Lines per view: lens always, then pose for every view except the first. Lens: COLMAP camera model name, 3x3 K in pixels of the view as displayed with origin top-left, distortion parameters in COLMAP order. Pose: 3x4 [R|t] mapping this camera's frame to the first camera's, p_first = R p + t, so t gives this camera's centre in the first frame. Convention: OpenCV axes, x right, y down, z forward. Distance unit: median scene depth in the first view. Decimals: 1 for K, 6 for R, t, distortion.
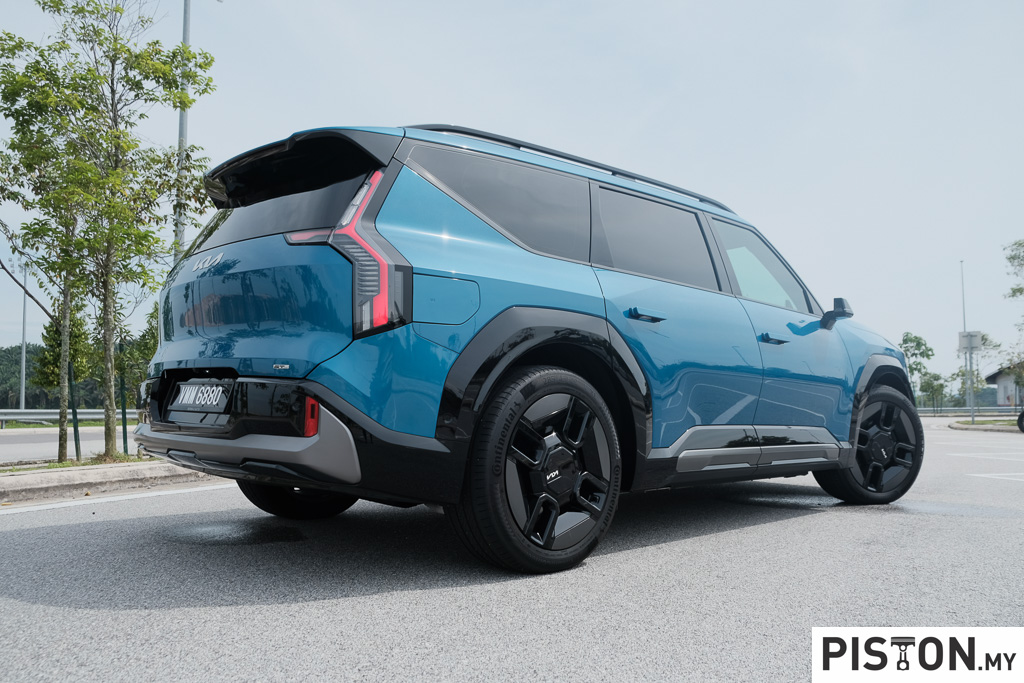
lens RADIAL K [[798.5, 0, 511.3], [0, 798.5, 367.5], [0, 0, 1]] dist [-0.014030, -0.016832]
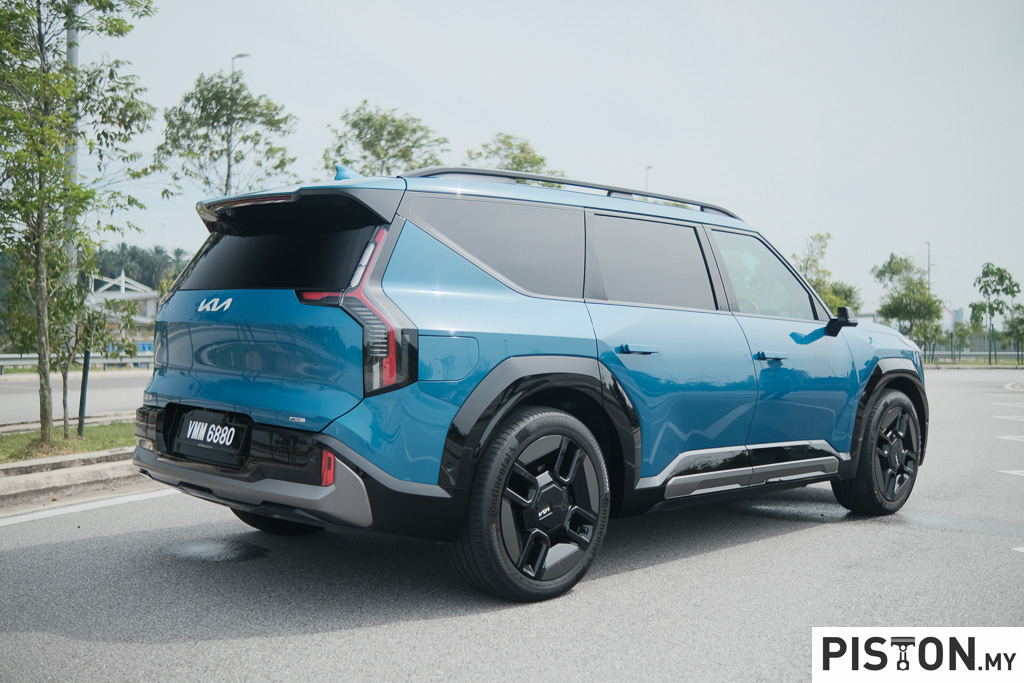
lens RADIAL K [[1084.3, 0, 507.7], [0, 1084.3, 340.2], [0, 0, 1]] dist [-0.055896, 0.000000]
pose [[0.999829, 0.008808, 0.016277, -0.022120], [-0.009878, 0.997712, 0.066888, -0.187720], [-0.015650, -0.067037, 0.997628, -0.425102]]
